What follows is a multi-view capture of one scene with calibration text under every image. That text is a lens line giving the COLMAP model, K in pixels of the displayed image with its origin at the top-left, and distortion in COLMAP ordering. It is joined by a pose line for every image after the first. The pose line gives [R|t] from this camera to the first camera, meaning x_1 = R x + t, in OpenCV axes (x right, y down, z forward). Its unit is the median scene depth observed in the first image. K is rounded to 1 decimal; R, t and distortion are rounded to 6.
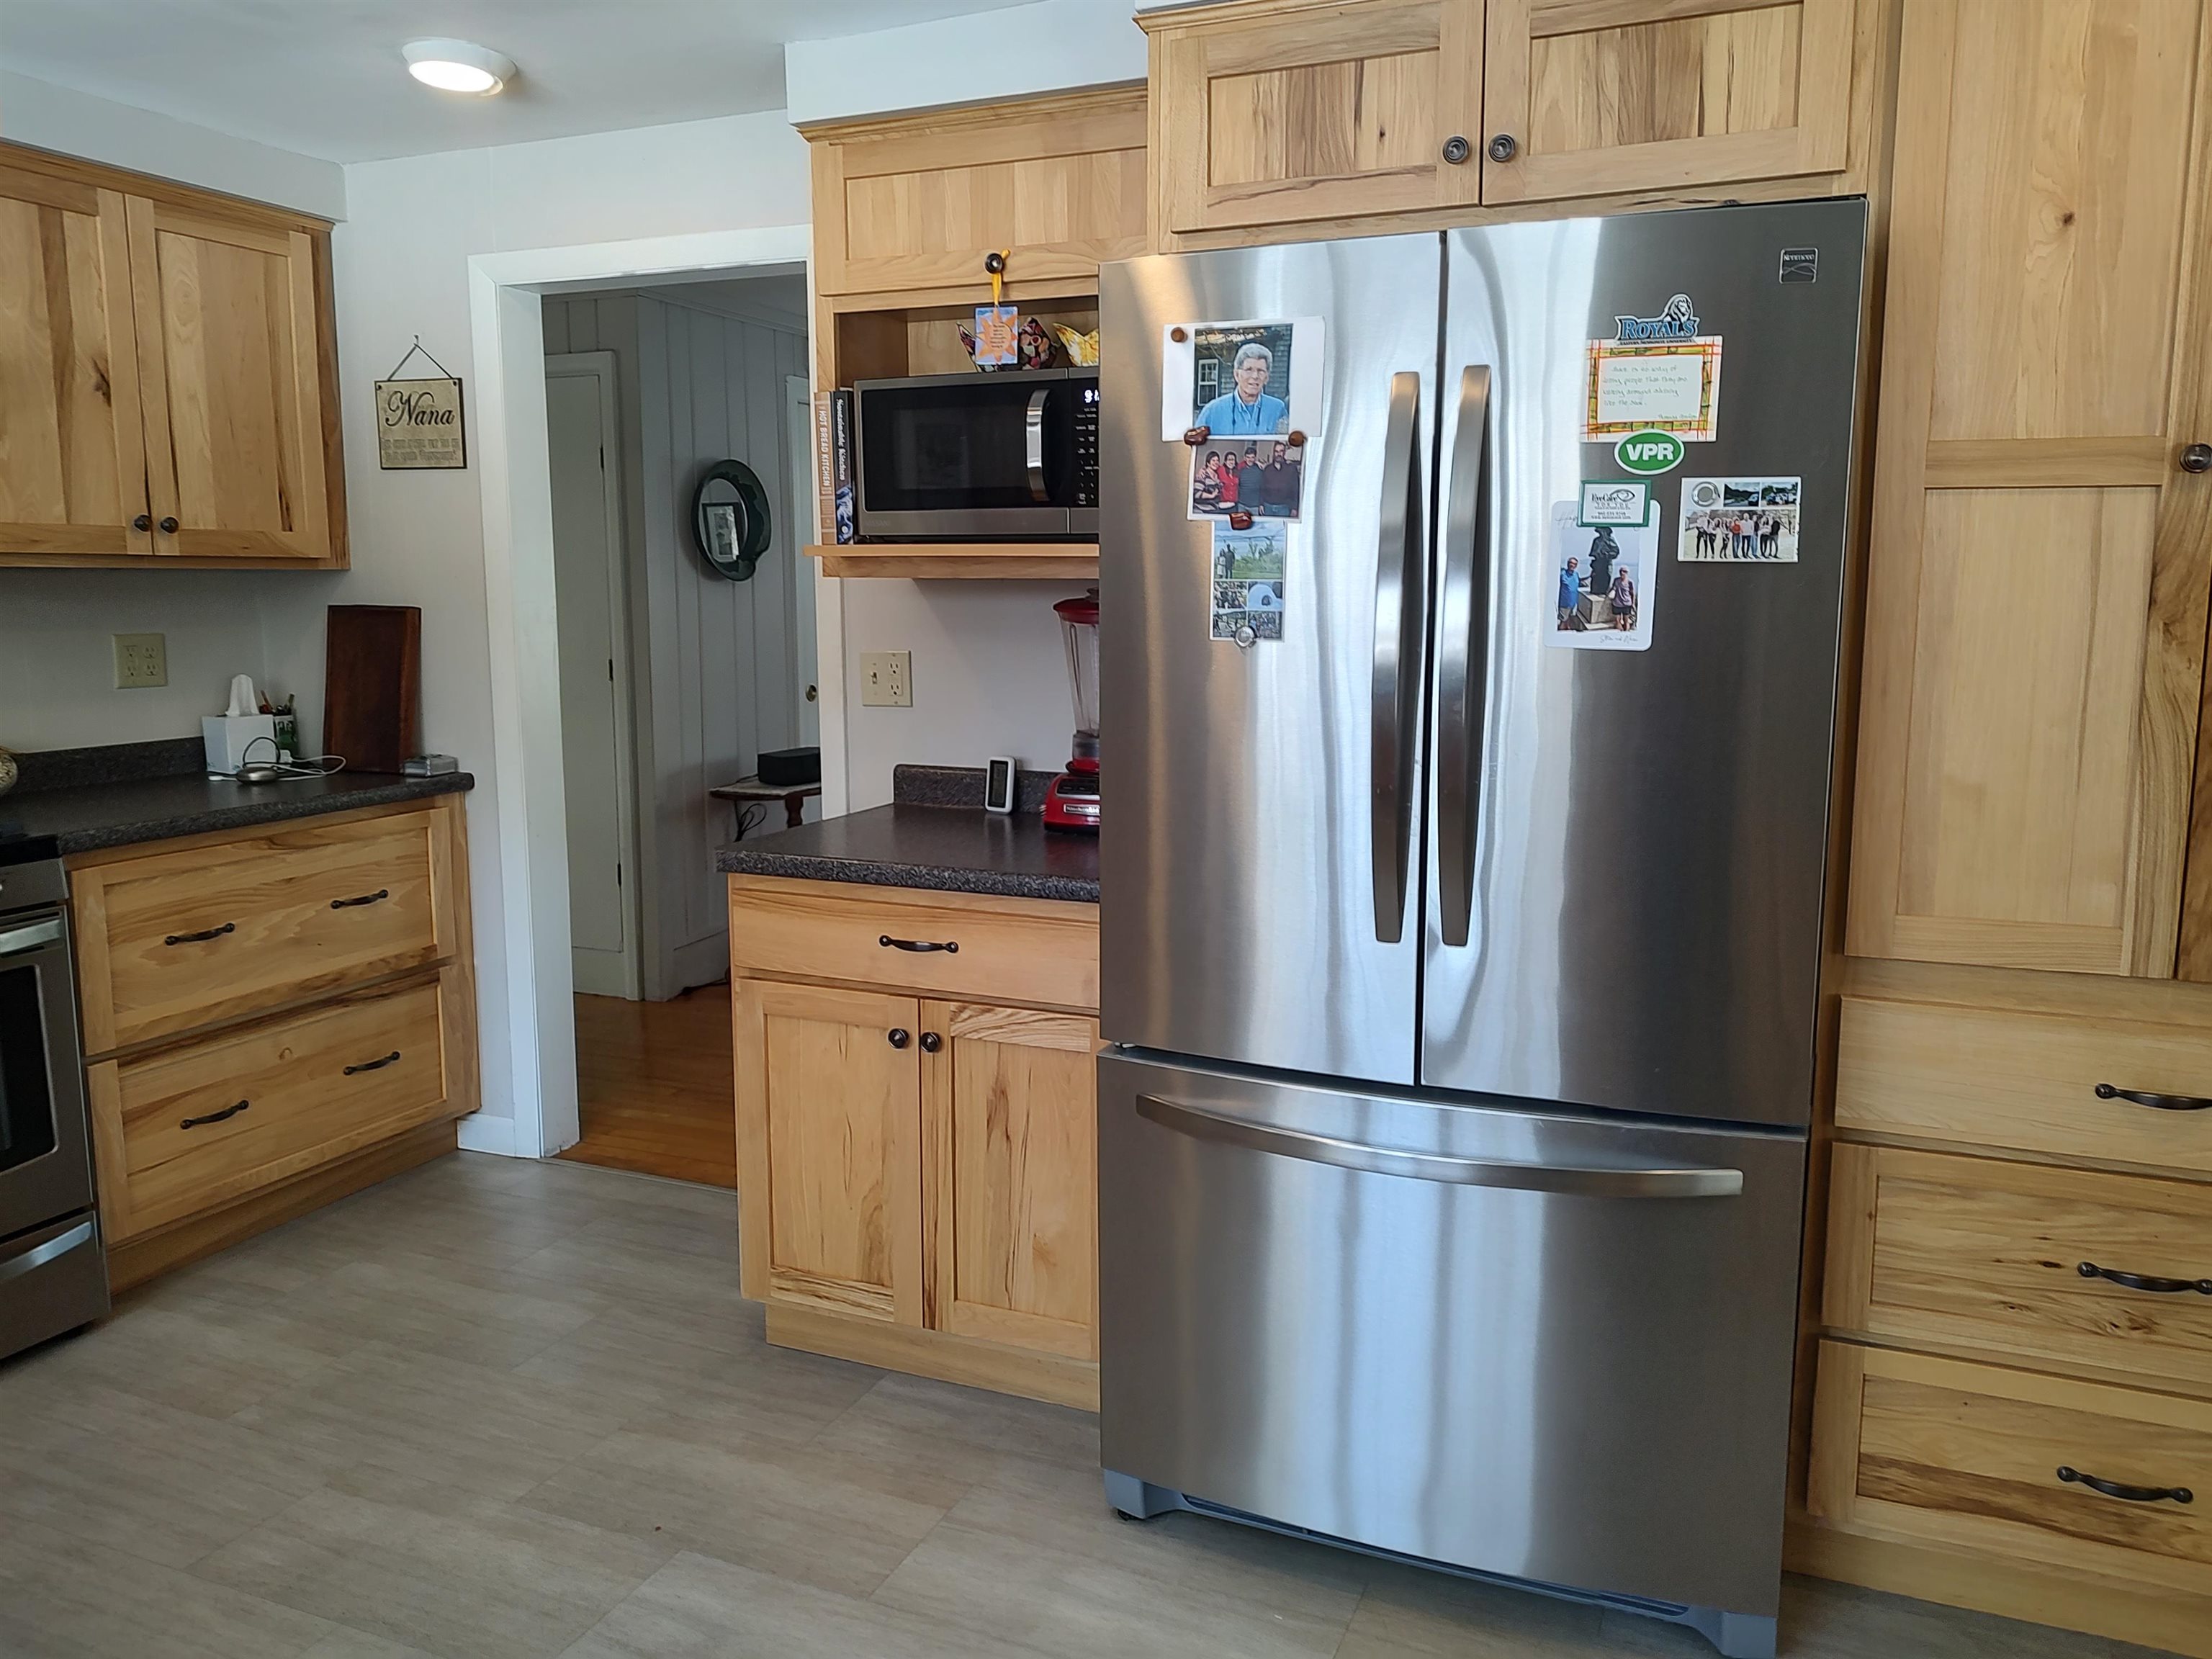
lens RADIAL K [[1608.9, 0, 1120.1], [0, 1608.9, 781.2], [0, 0, 1]] dist [0.059208, -0.073306]
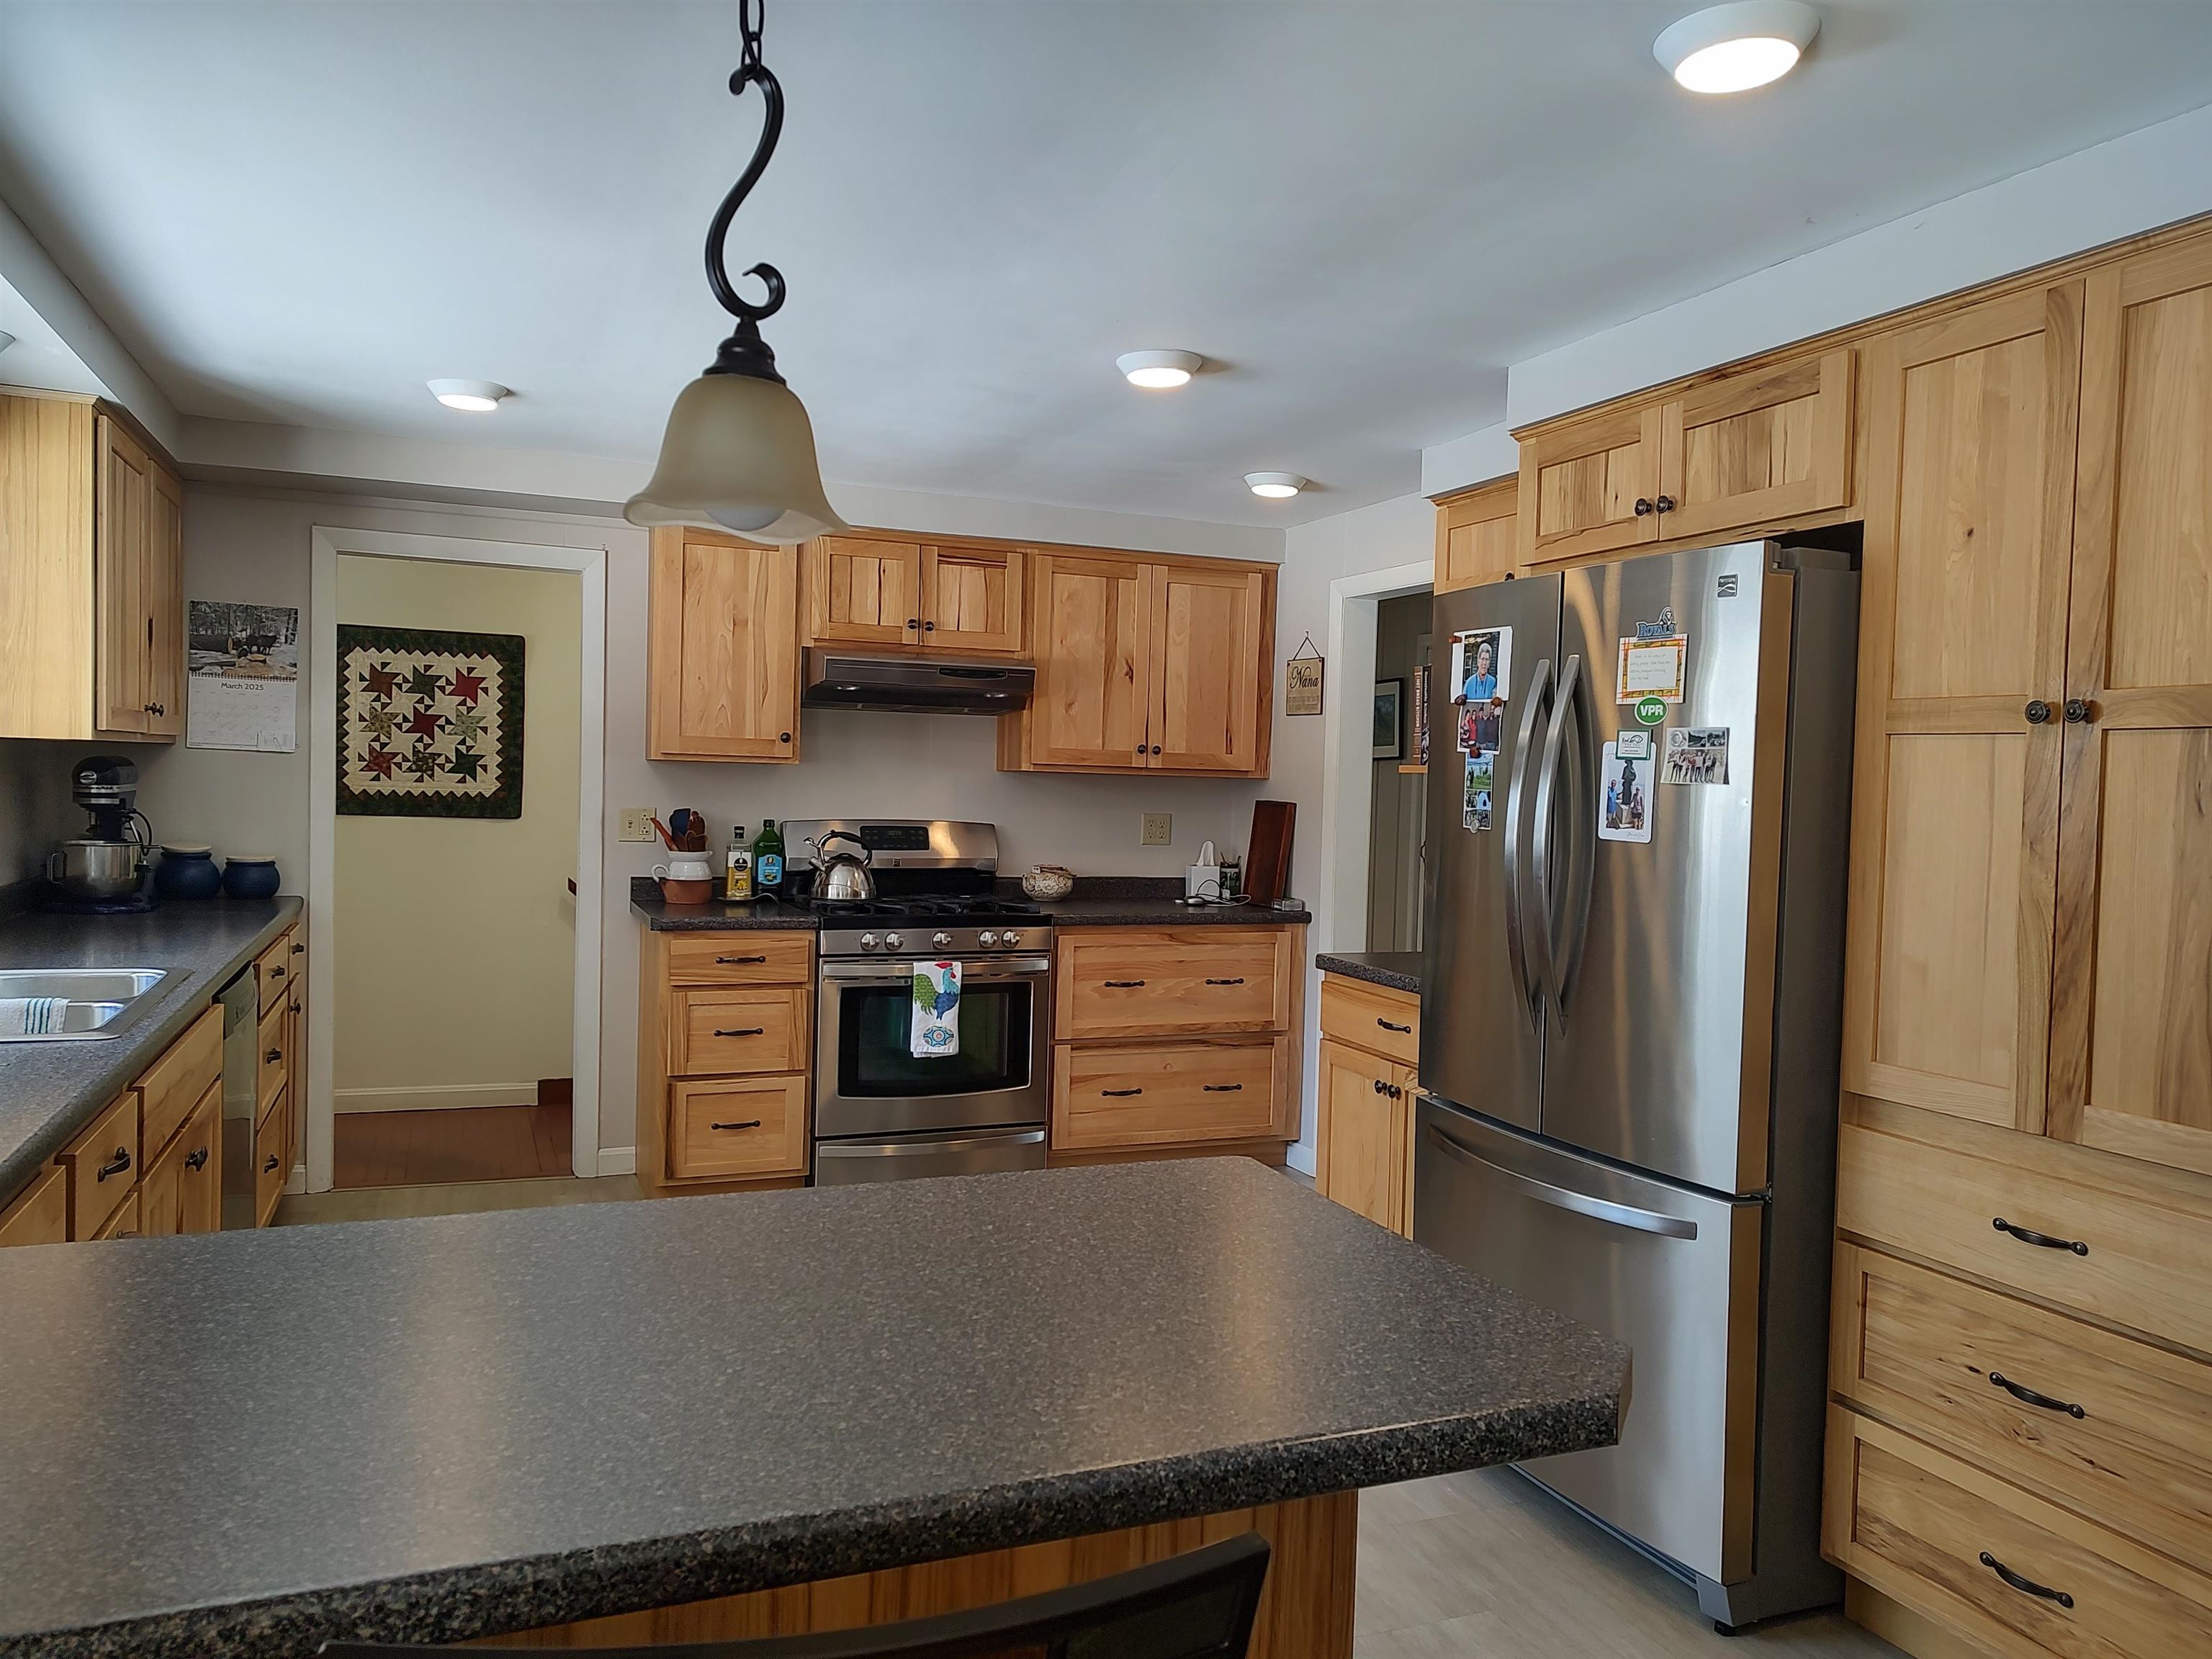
lens RADIAL K [[1608.9, 0, 1120.1], [0, 1608.9, 781.2], [0, 0, 1]] dist [0.059208, -0.073306]
pose [[0.703127, 0.020333, -0.710773, 0.765451], [-0.114943, 0.989695, -0.085395, 0.032439], [0.701713, 0.141742, 0.698218, -0.272411]]
